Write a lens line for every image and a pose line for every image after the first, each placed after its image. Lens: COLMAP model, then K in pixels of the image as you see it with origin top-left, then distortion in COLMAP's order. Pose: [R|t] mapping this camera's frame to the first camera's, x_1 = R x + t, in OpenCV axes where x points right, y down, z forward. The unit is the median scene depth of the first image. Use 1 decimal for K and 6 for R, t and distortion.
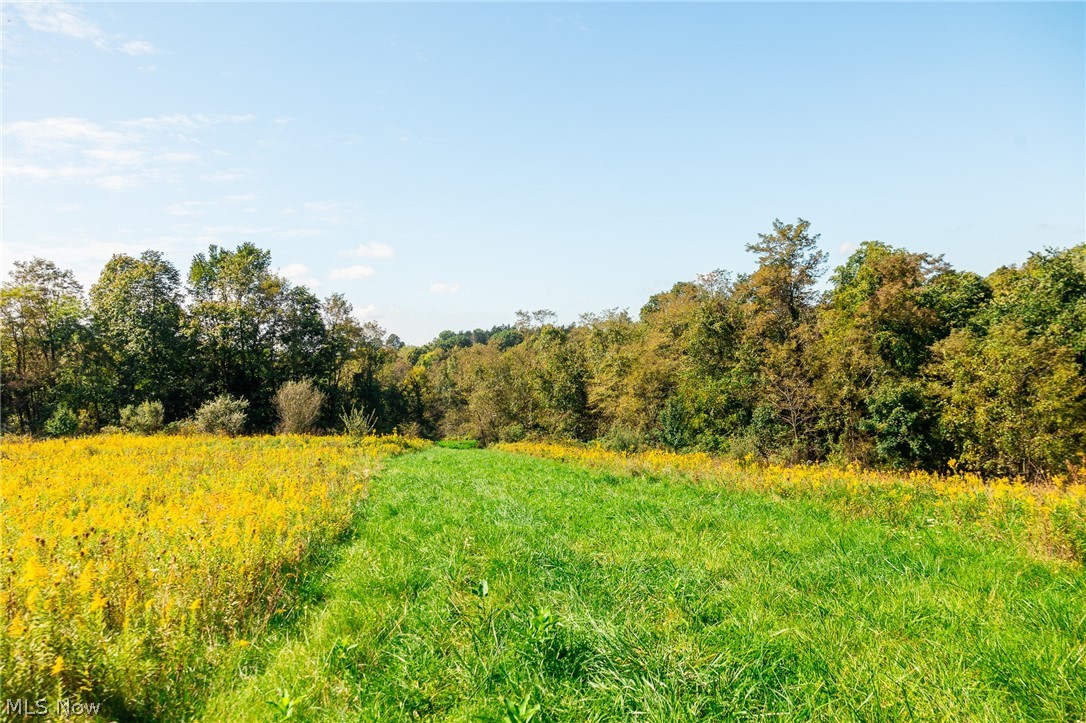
lens RADIAL K [[727.5, 0, 527.7], [0, 727.5, 348.1], [0, 0, 1]] dist [-0.001437, 0.000983]
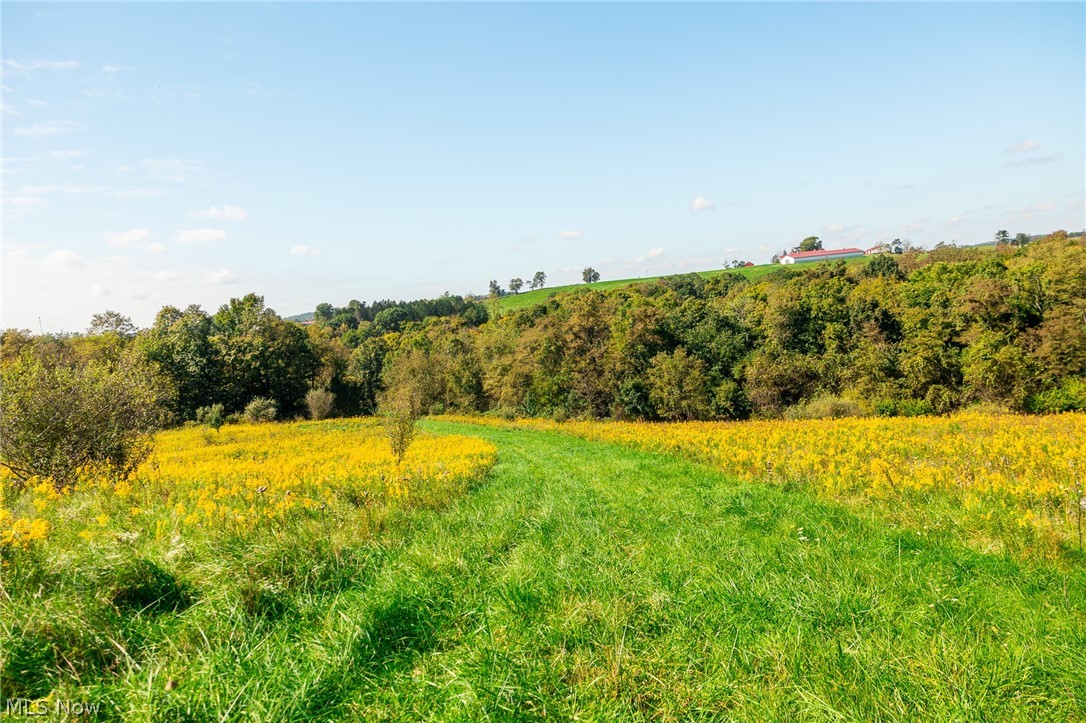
lens RADIAL K [[727.5, 0, 527.7], [0, 727.5, 348.1], [0, 0, 1]] dist [-0.001437, 0.000983]
pose [[0.983489, -0.045327, 0.175197, -0.121569], [0.035314, 0.997582, 0.059853, -0.133749], [-0.177486, -0.052677, 0.982712, -0.768288]]
